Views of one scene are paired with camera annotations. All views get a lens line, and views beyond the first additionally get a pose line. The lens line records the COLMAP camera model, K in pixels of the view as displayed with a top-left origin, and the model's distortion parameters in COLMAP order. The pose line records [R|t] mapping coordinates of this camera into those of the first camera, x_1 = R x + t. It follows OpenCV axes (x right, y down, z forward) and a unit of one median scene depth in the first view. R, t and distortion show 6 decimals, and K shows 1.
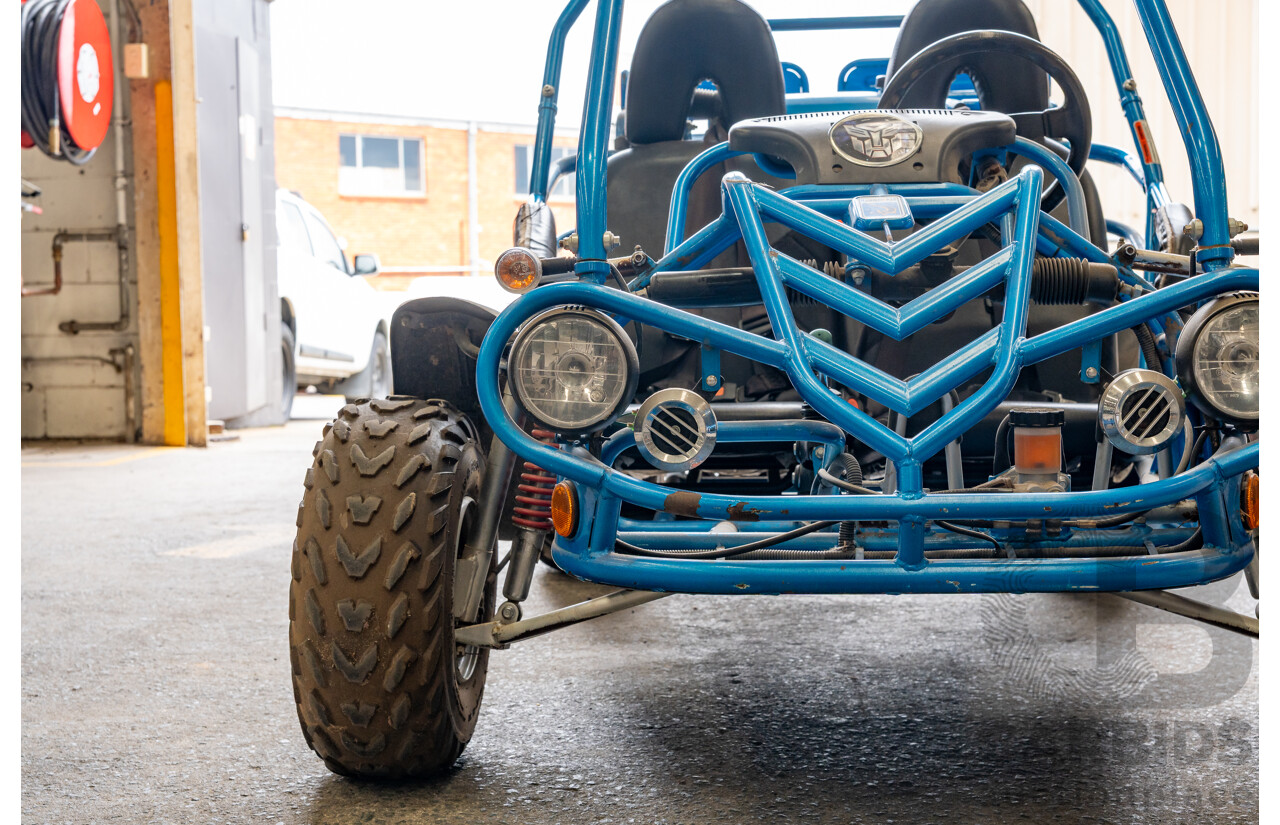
lens RADIAL K [[1821.1, 0, 647.6], [0, 1821.1, 414.4], [0, 0, 1]] dist [-0.015991, 0.000000]
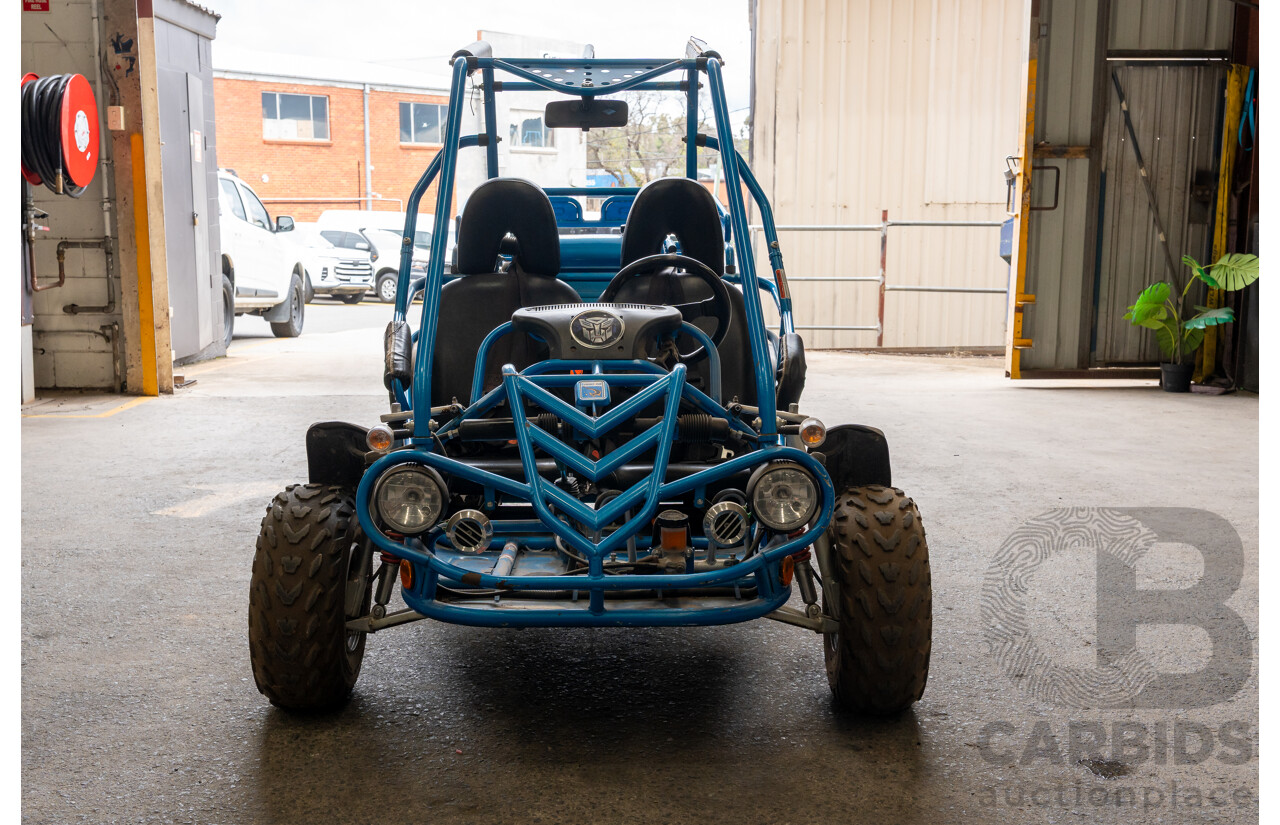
lens RADIAL K [[1408.3, 0, 630.5], [0, 1408.3, 416.8], [0, 0, 1]] dist [-0.012360, 0.000000]
pose [[0.996224, 0.003191, 0.086767, 0.041448], [-0.011307, 0.995582, 0.093210, -0.184890], [-0.086086, -0.093839, 0.991859, -0.292733]]
